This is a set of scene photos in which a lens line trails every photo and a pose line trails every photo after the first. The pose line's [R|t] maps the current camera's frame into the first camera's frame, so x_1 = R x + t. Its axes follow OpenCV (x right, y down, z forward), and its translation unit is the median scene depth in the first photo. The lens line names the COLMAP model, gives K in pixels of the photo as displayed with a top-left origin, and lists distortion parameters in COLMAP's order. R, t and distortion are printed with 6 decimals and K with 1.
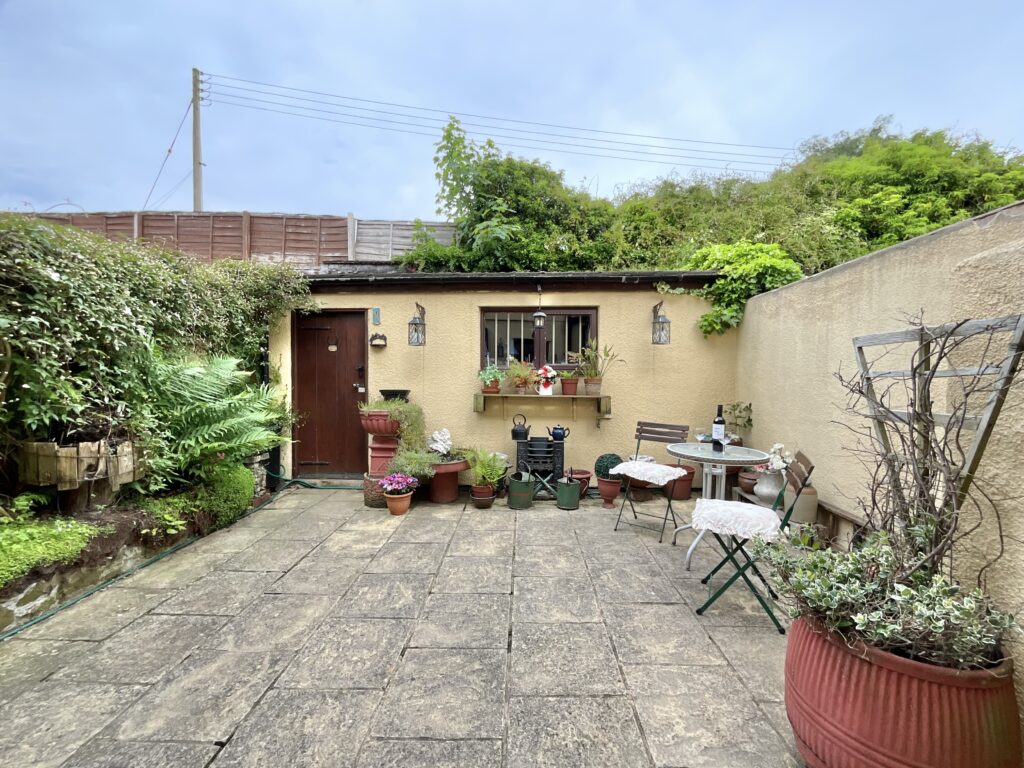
lens RADIAL K [[411.9, 0, 511.2], [0, 411.9, 384.2], [0, 0, 1]] dist [0.002236, -0.000294]
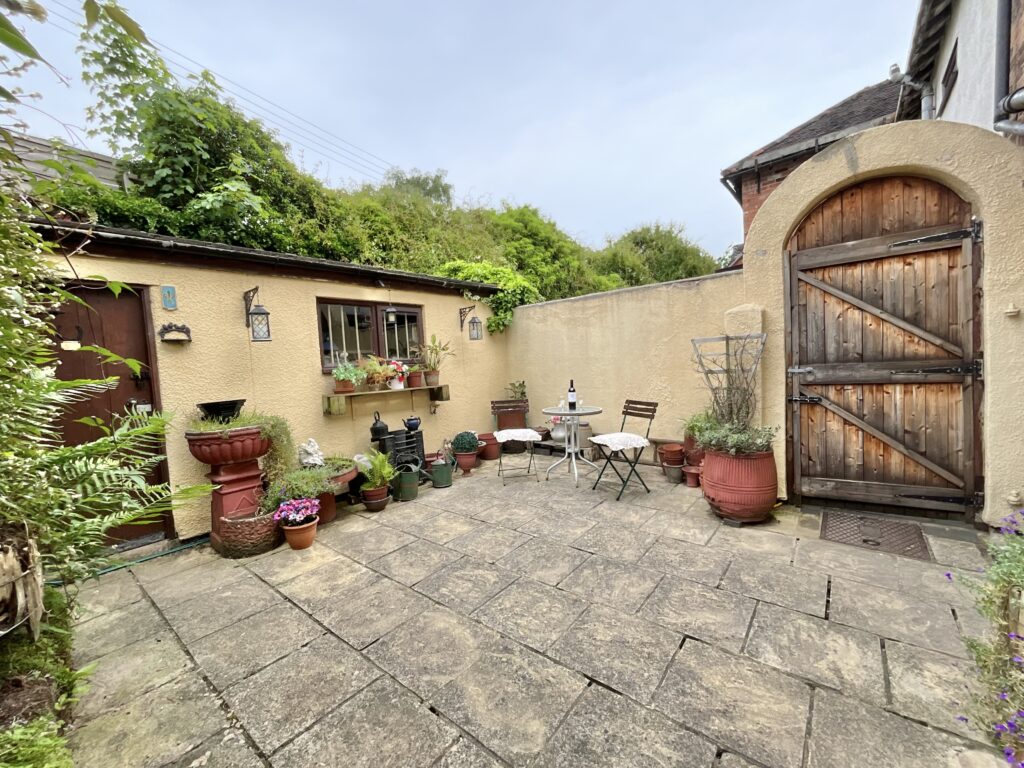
lens RADIAL K [[411.9, 0, 510.4], [0, 411.9, 384.7], [0, 0, 1]] dist [0.002236, -0.000294]
pose [[0.615852, -0.083636, 0.783410, -0.547426], [0.070598, 0.996208, 0.050856, -0.017192], [-0.784692, 0.023987, 0.619421, 0.139320]]
